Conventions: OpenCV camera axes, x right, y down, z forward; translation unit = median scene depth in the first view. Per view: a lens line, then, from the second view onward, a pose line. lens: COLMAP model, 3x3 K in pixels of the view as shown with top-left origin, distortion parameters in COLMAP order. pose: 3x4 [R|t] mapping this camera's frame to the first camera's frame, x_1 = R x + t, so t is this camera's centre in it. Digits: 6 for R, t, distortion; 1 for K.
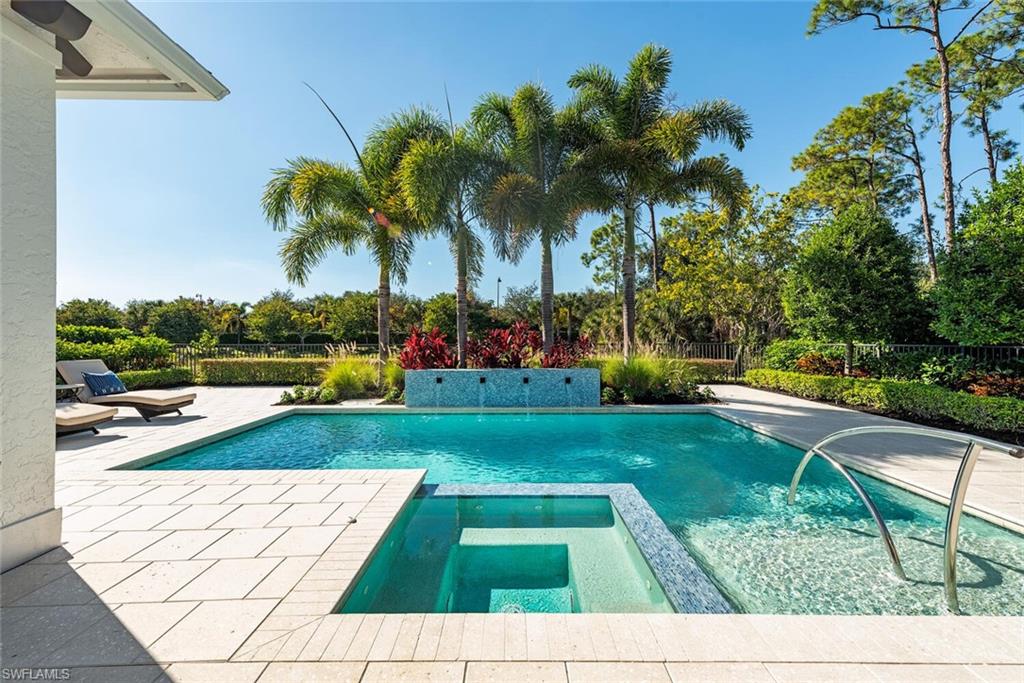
lens RADIAL K [[399.1, 0, 513.3], [0, 399.1, 338.5], [0, 0, 1]] dist [0.000740, -0.000089]
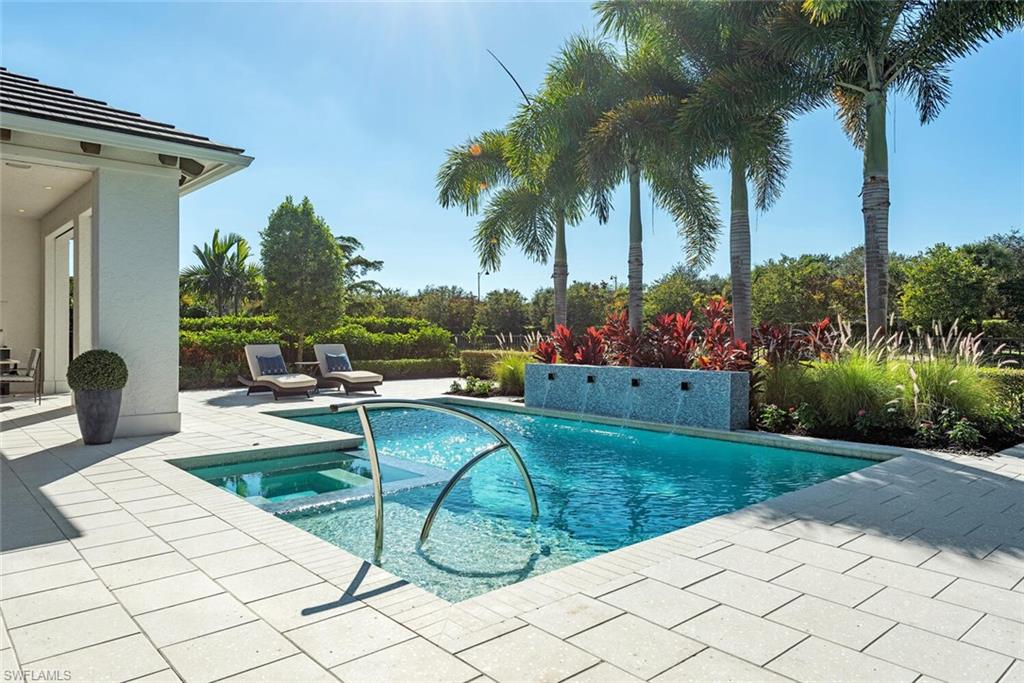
lens RADIAL K [[672.8, 0, 510.8], [0, 672.8, 344.0], [0, 0, 1]] dist [0.011841, 0.001490]
pose [[0.652193, 0.014253, -0.757919, 0.649208], [-0.003761, 0.999872, 0.015567, 0.013362], [0.758043, -0.007302, 0.652163, 0.027542]]
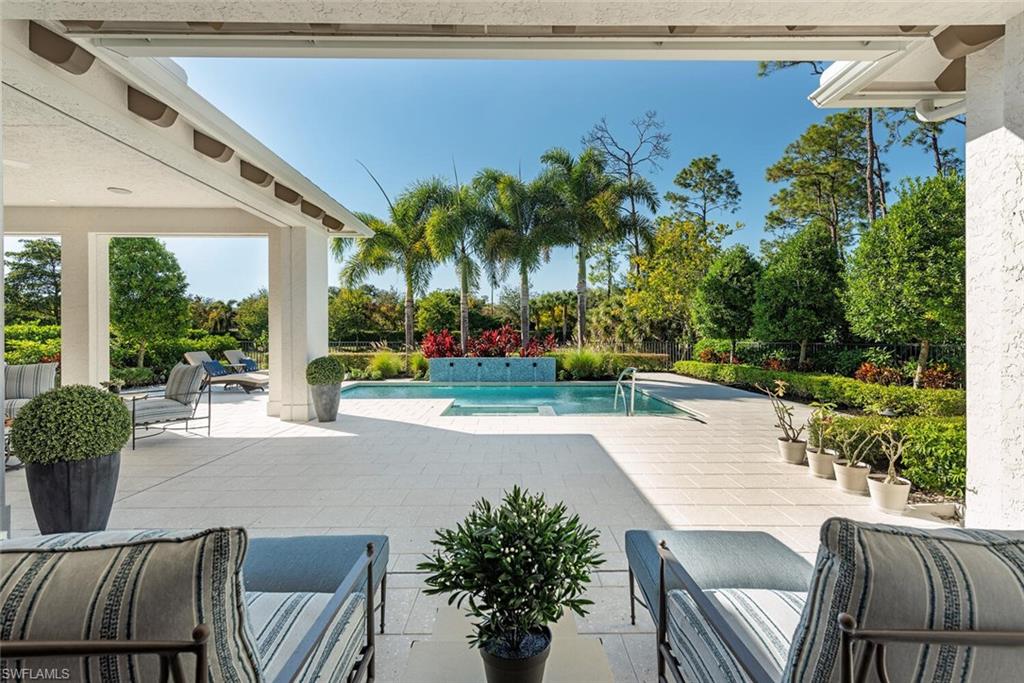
lens RADIAL K [[455.8, 0, 504.7], [0, 455.8, 338.5], [0, 0, 1]] dist [0.005862, 0.000127]
pose [[0.999927, 0.001402, -0.011988, 0.032966], [-0.001375, 0.999997, 0.002216, -0.000306], [0.011991, -0.002200, 0.999926, -0.611538]]
